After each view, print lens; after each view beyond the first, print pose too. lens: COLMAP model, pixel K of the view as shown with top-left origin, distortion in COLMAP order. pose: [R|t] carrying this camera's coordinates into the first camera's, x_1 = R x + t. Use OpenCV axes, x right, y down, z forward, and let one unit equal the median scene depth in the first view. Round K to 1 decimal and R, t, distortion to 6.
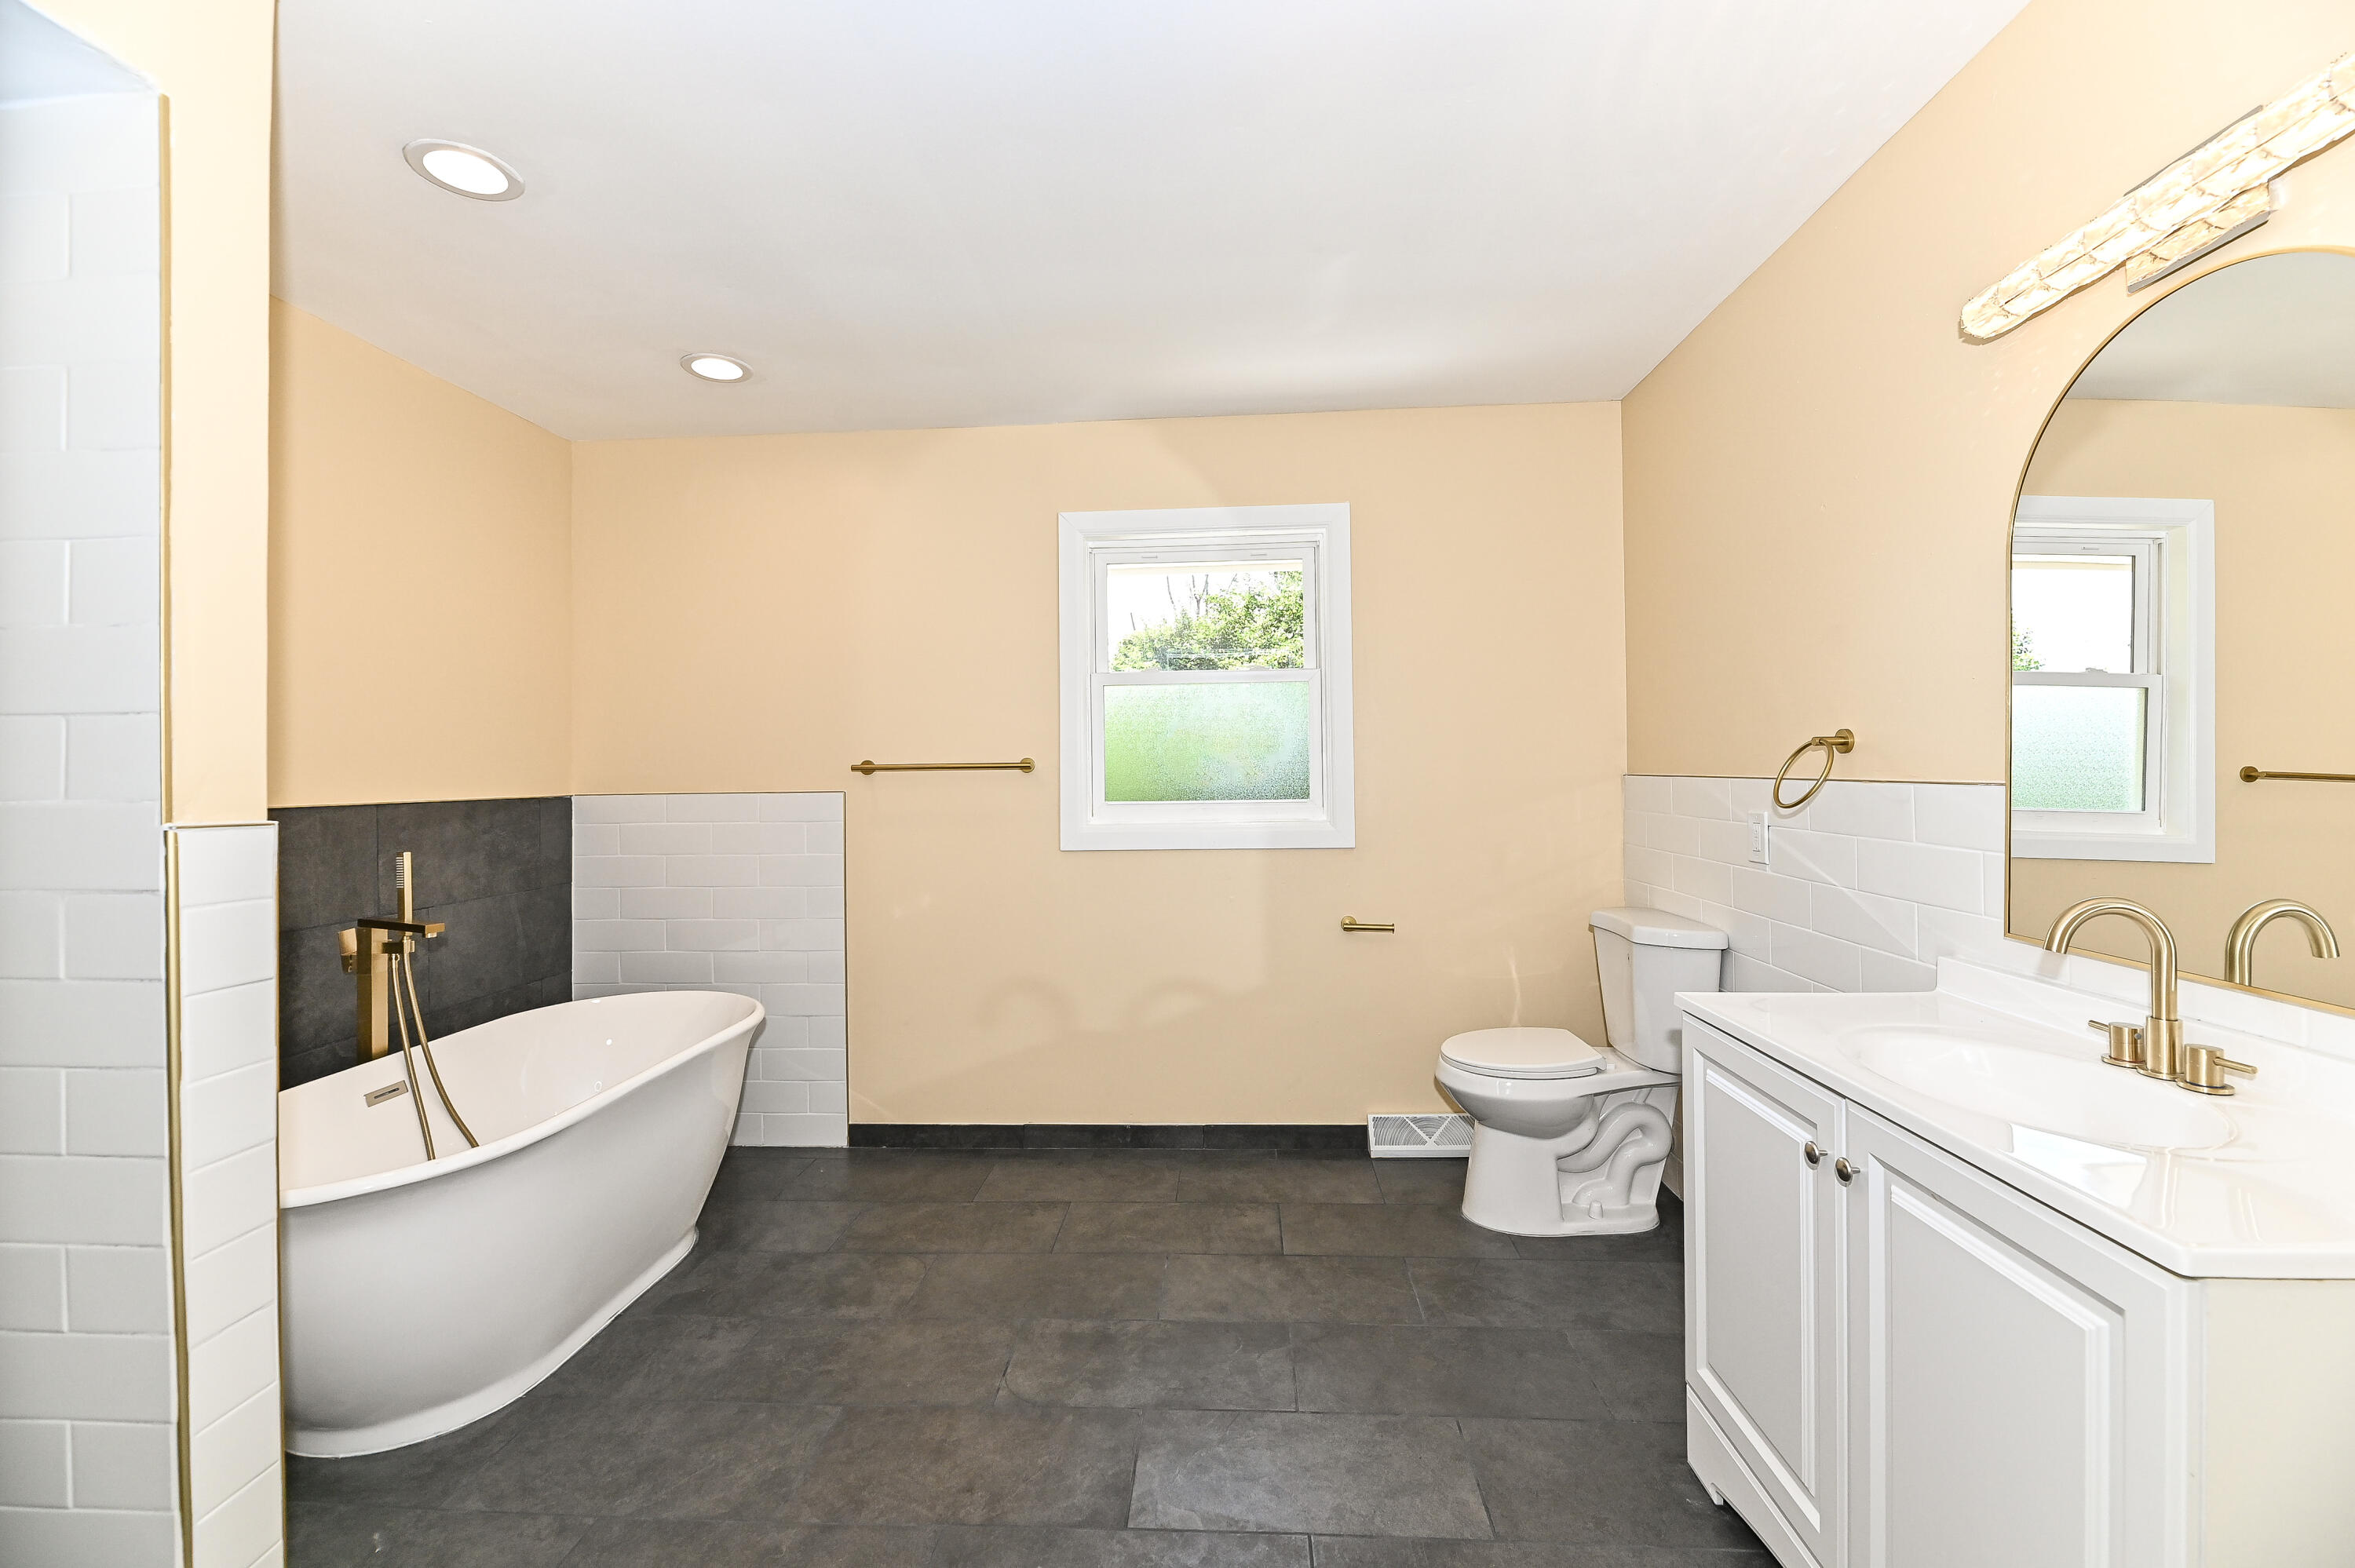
lens RADIAL K [[964.8, 0, 1186.8], [0, 964.8, 780.7], [0, 0, 1]] dist [0.000704, -0.000831]
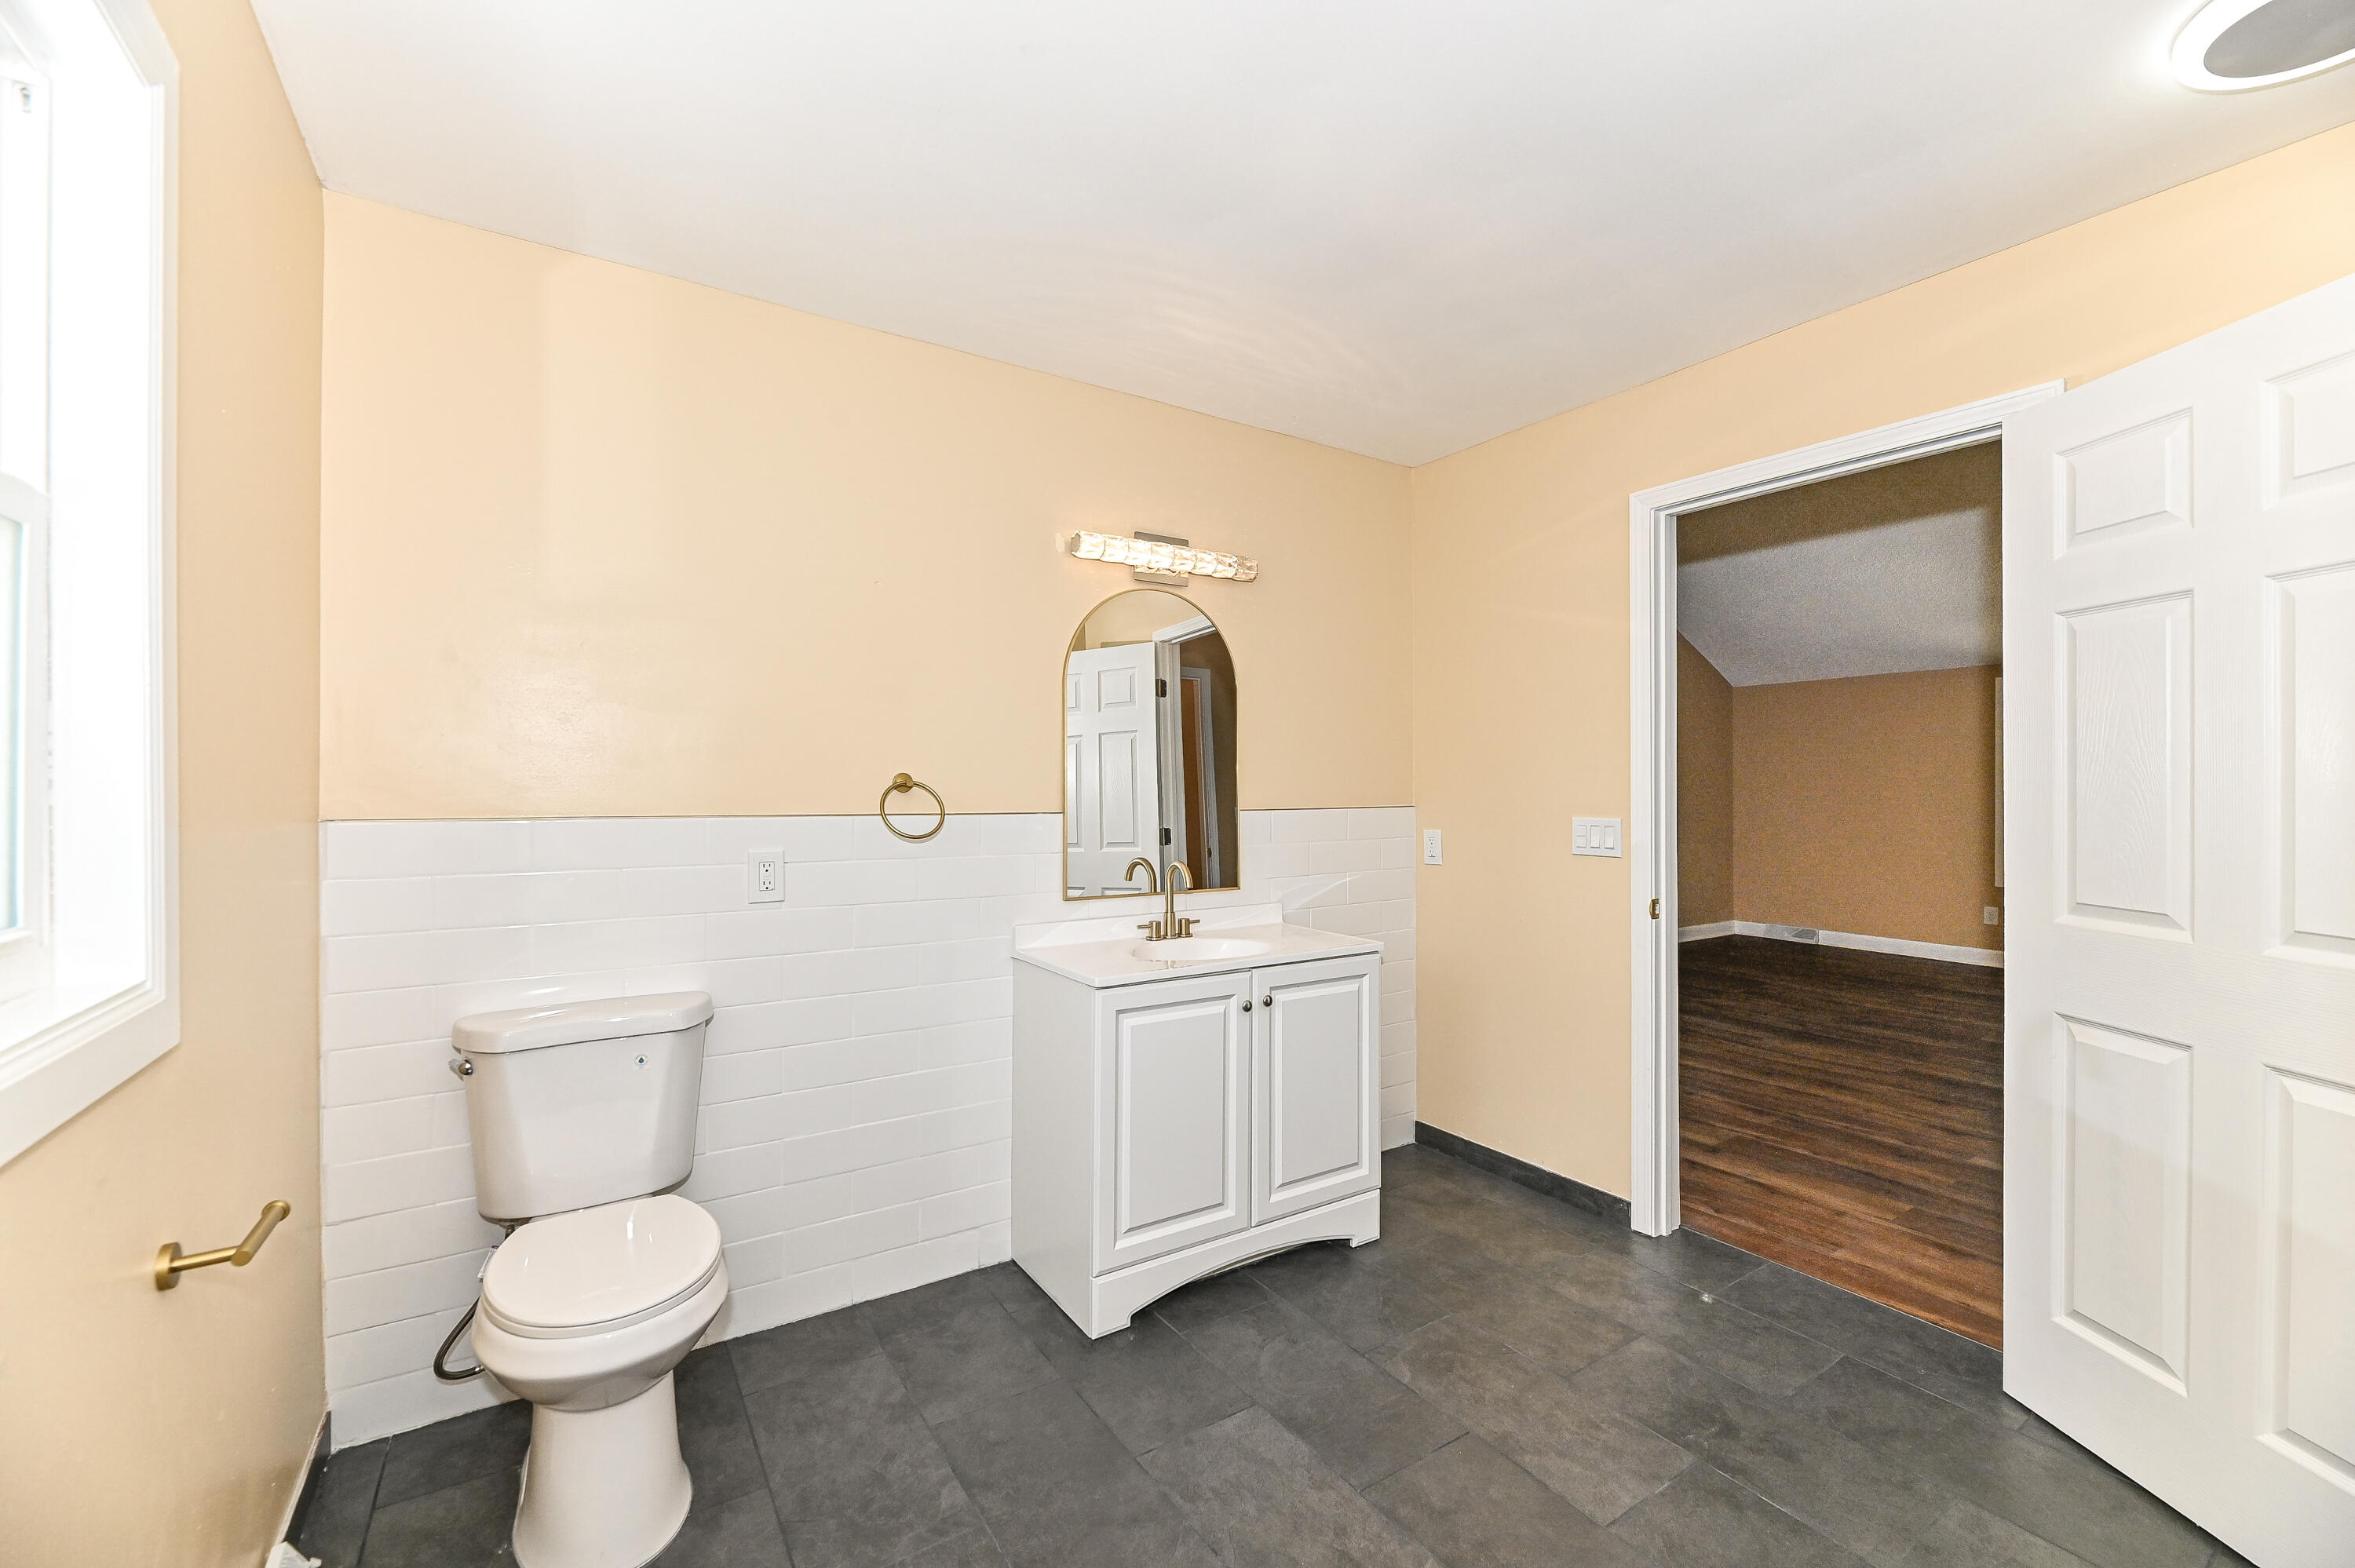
lens RADIAL K [[964.8, 0, 1187.4], [0, 964.8, 792.2], [0, 0, 1]] dist [0.000704, -0.000831]
pose [[-0.604732, 0.009876, 0.796368, -0.645317], [0.010160, 0.999937, -0.004686, -0.019641], [-0.796364, 0.005258, -0.604794, 1.831022]]
